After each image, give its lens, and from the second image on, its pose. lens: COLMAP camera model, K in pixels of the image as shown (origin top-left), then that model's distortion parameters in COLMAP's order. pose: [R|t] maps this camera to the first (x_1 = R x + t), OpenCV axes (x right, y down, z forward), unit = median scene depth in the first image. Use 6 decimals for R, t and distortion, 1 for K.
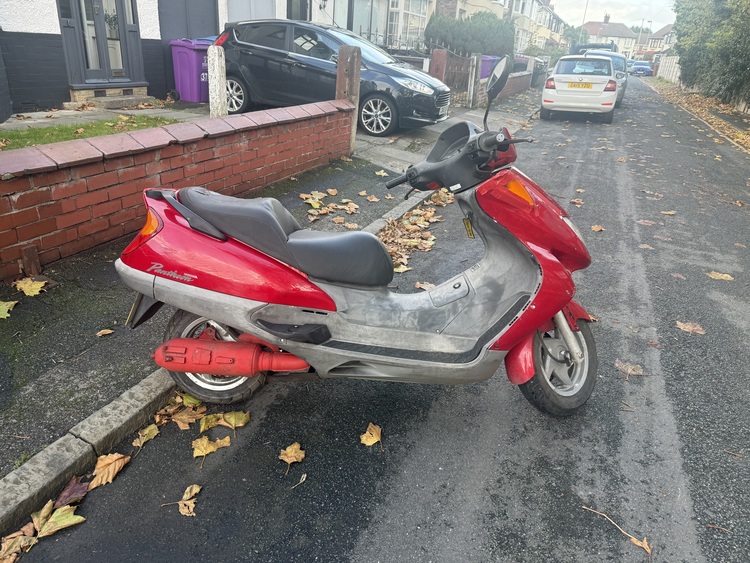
lens RADIAL K [[520.0, 0, 375.0], [0, 520.0, 281.5], [0, 0, 1]] dist [0.076949, -0.090682]
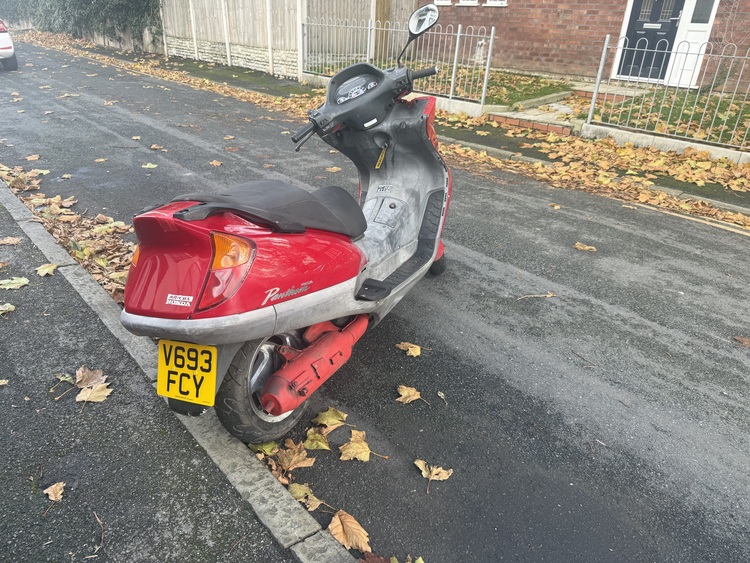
lens RADIAL K [[520.0, 0, 375.0], [0, 520.0, 281.5], [0, 0, 1]] dist [0.076949, -0.090682]
pose [[0.443974, -0.430221, 0.786001, -0.878614], [0.345960, 0.891478, 0.292538, -0.201506], [-0.826558, 0.142046, 0.544632, 0.418957]]
